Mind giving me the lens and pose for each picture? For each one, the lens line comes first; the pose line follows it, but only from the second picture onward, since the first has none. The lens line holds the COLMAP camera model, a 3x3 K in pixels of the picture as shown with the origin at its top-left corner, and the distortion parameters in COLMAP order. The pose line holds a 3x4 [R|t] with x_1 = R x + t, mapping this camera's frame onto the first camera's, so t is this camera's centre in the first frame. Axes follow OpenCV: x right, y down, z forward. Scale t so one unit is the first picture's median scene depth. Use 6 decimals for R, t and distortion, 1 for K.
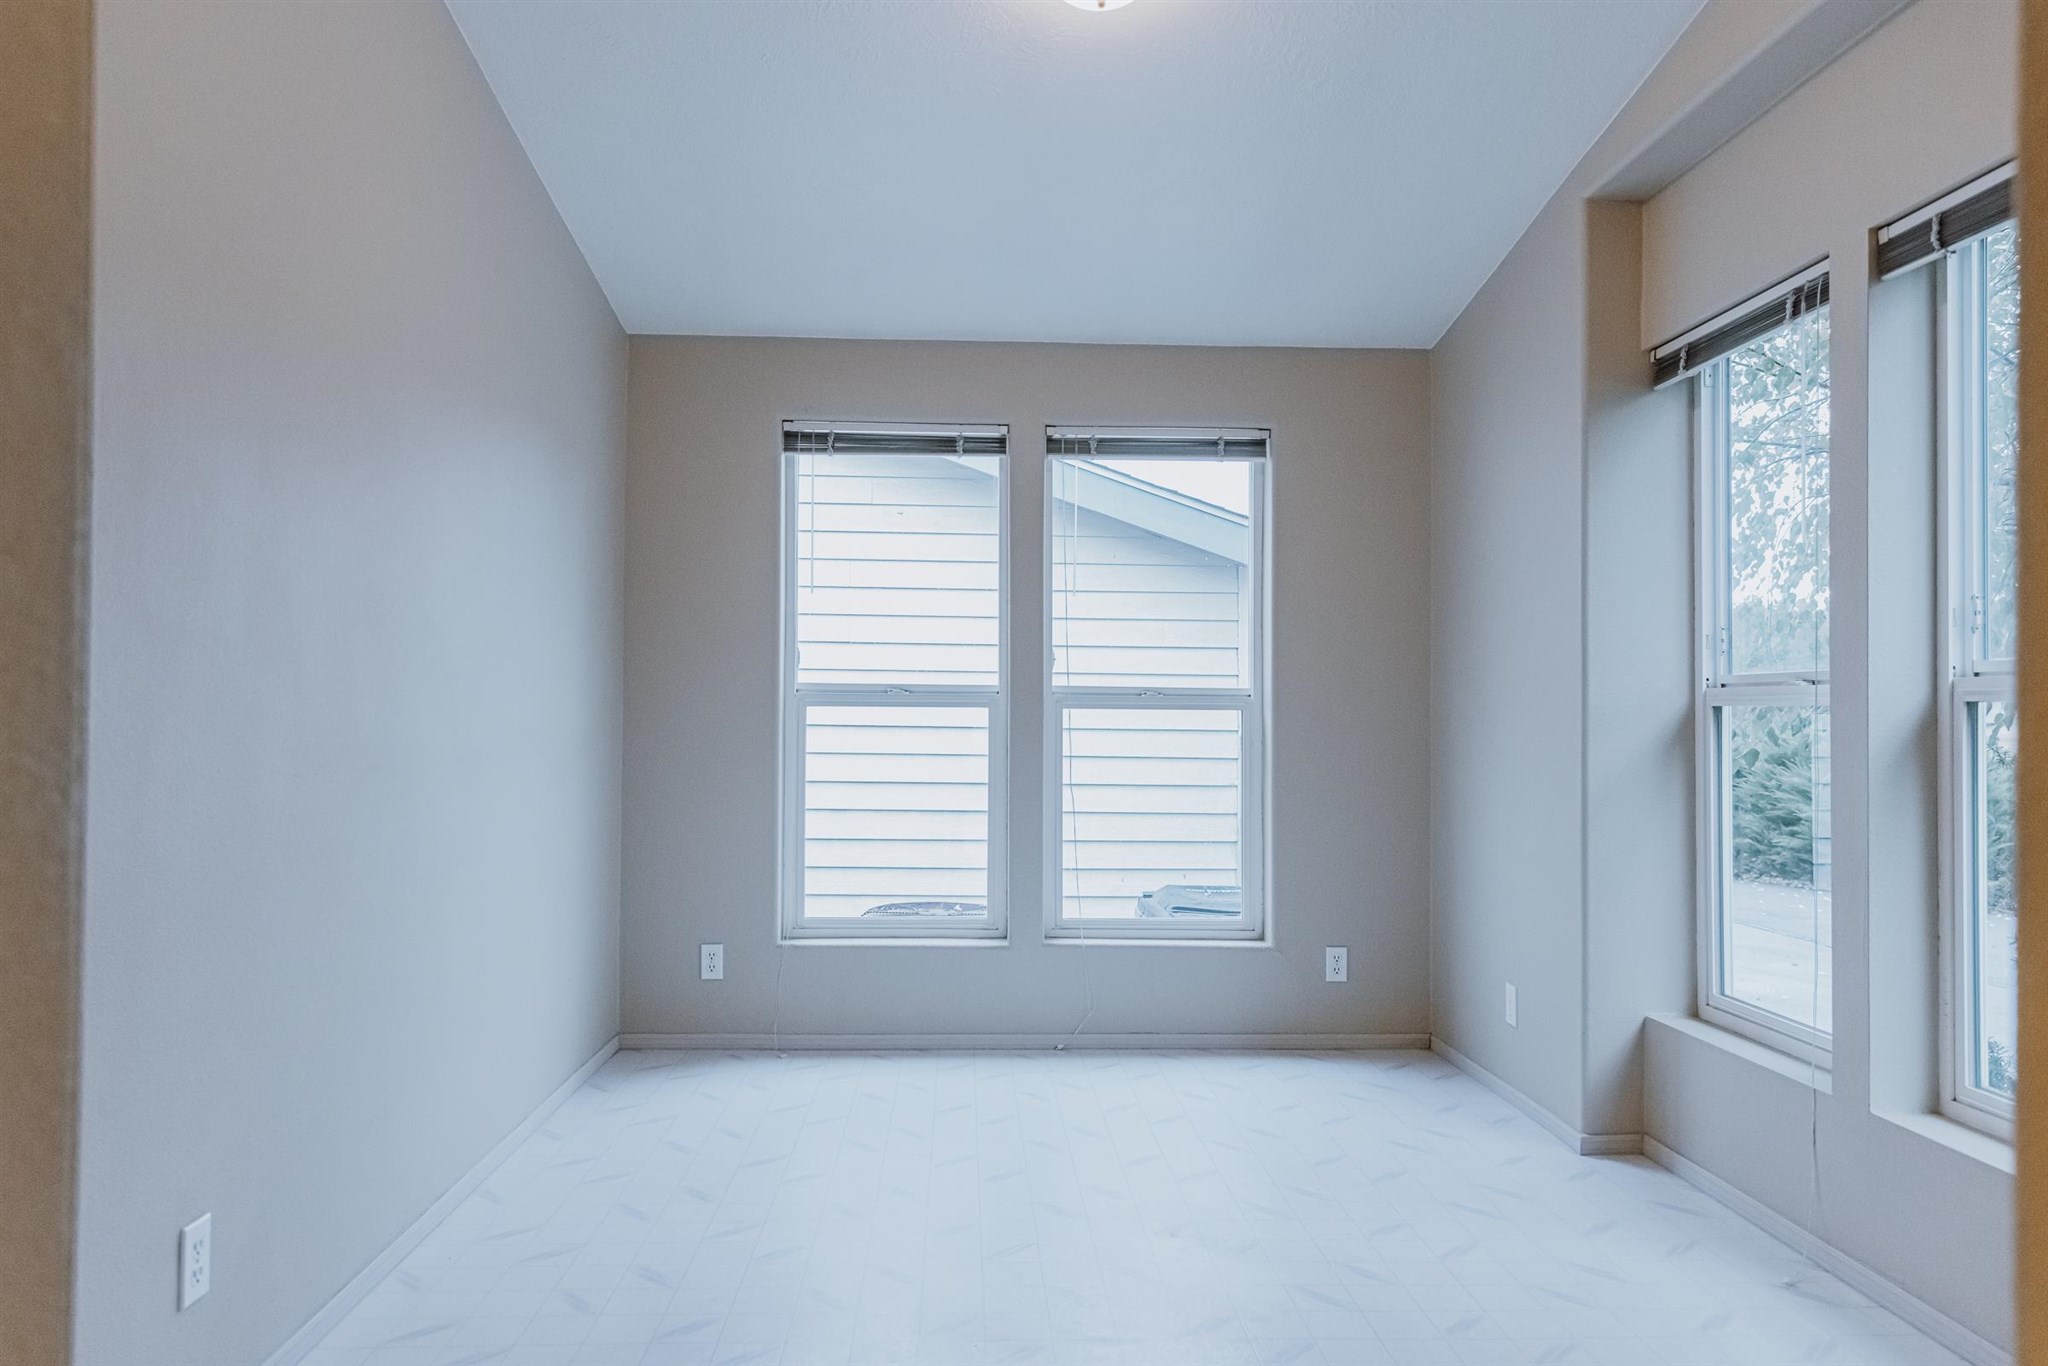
lens RADIAL K [[1386.1, 0, 1024.0], [0, 1386.1, 683.0], [0, 0, 1]] dist [0.012373, -0.000440]
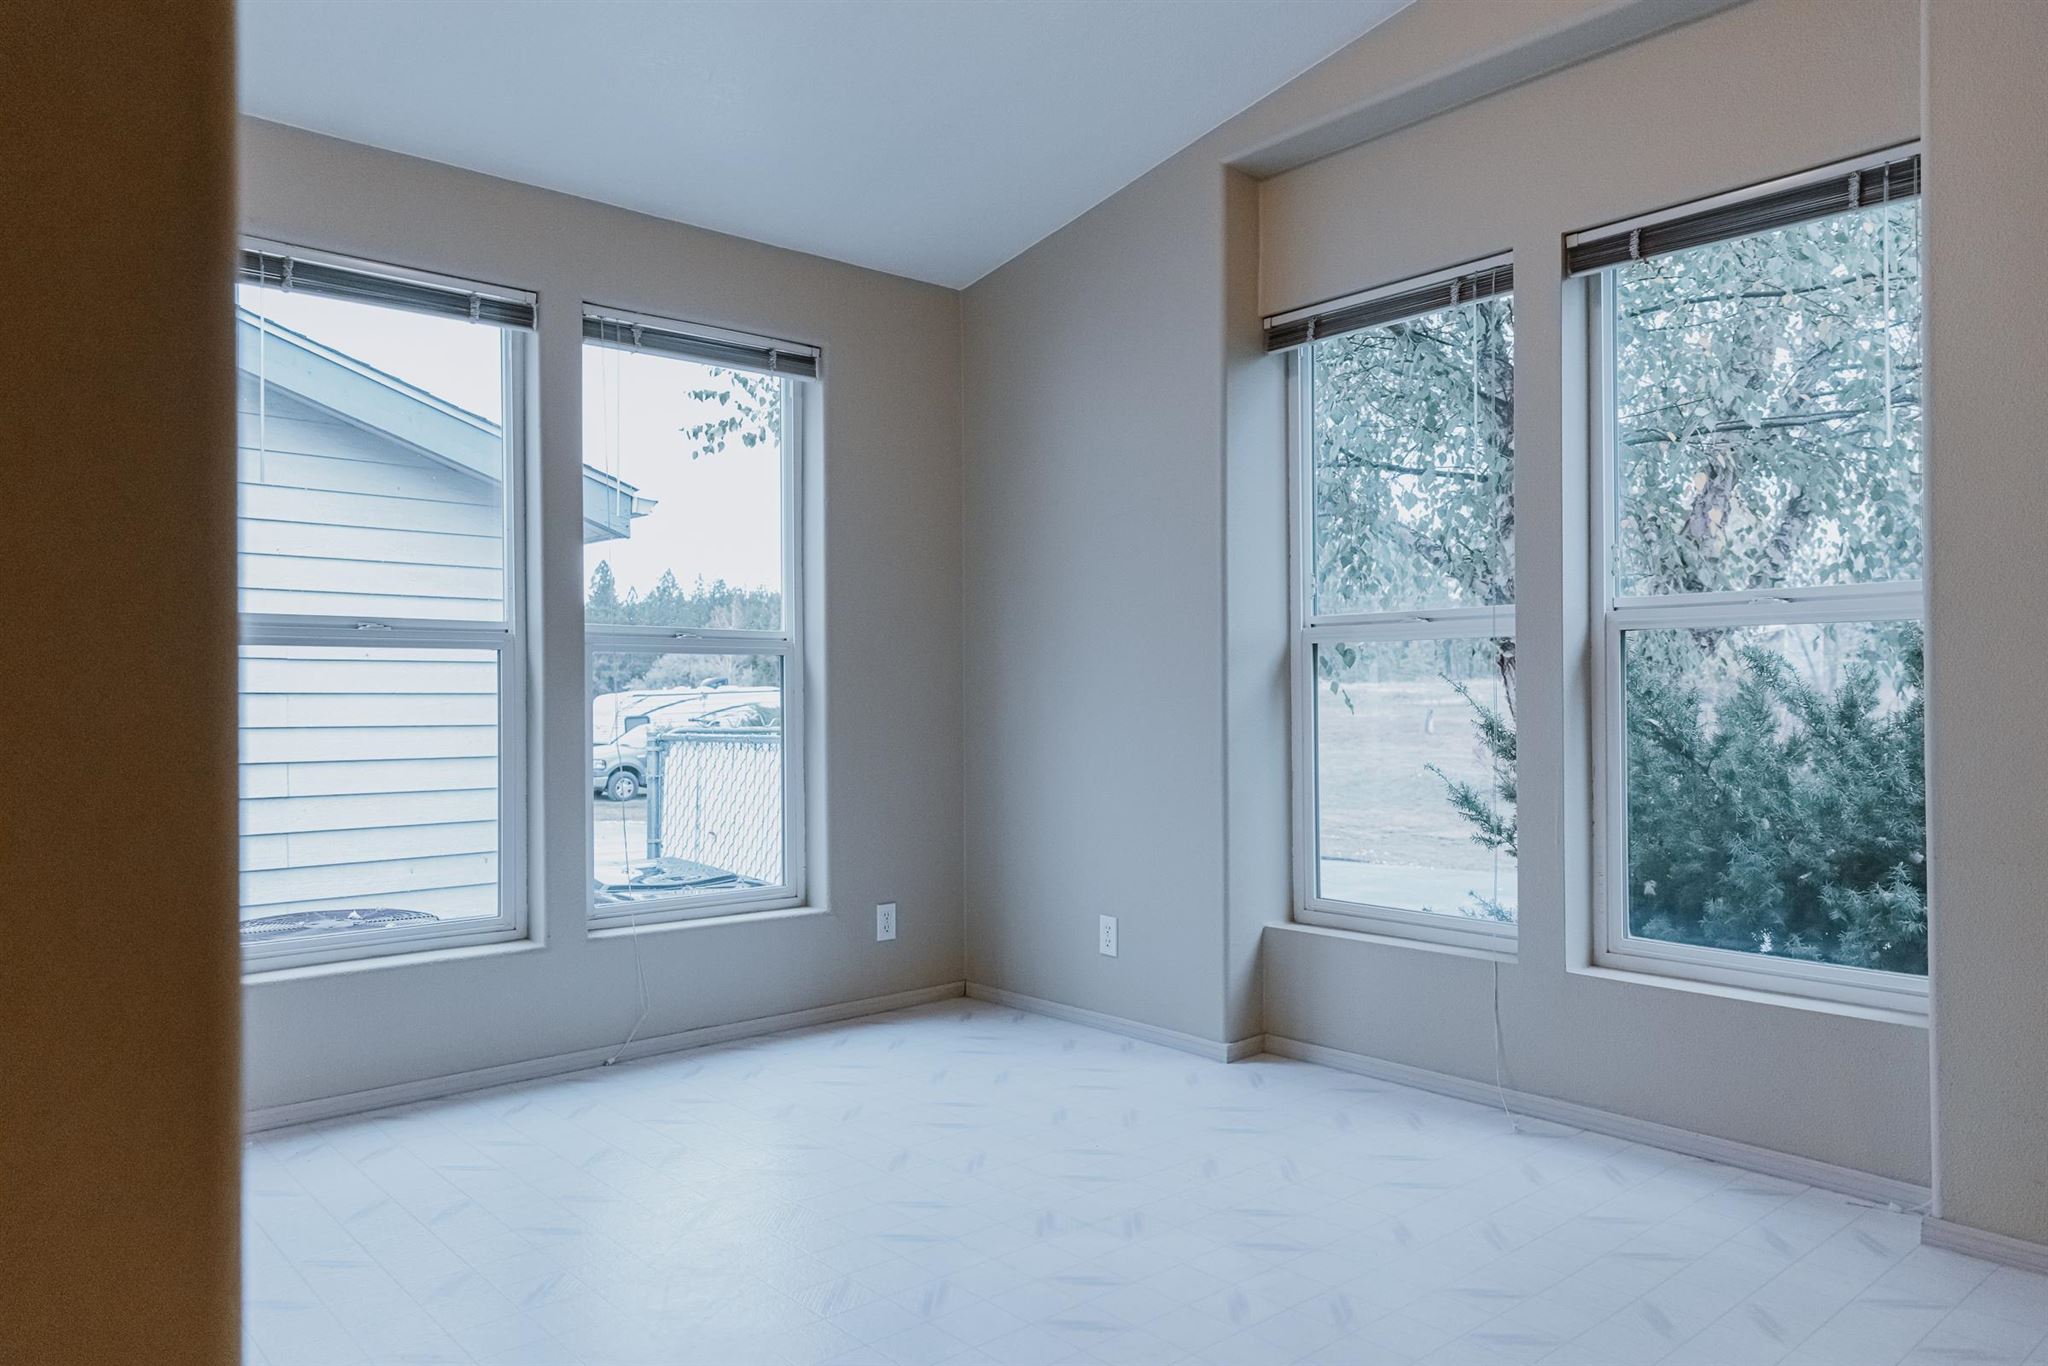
lens RADIAL K [[1356.6, 0, 1019.3], [0, 1356.6, 683.9], [0, 0, 1]] dist [0.018214, 0.000421]
pose [[0.783569, -0.007117, 0.621264, -0.363624], [-0.003554, 0.999867, 0.015936, 0.031572], [-0.621294, -0.014696, 0.783440, 0.280298]]
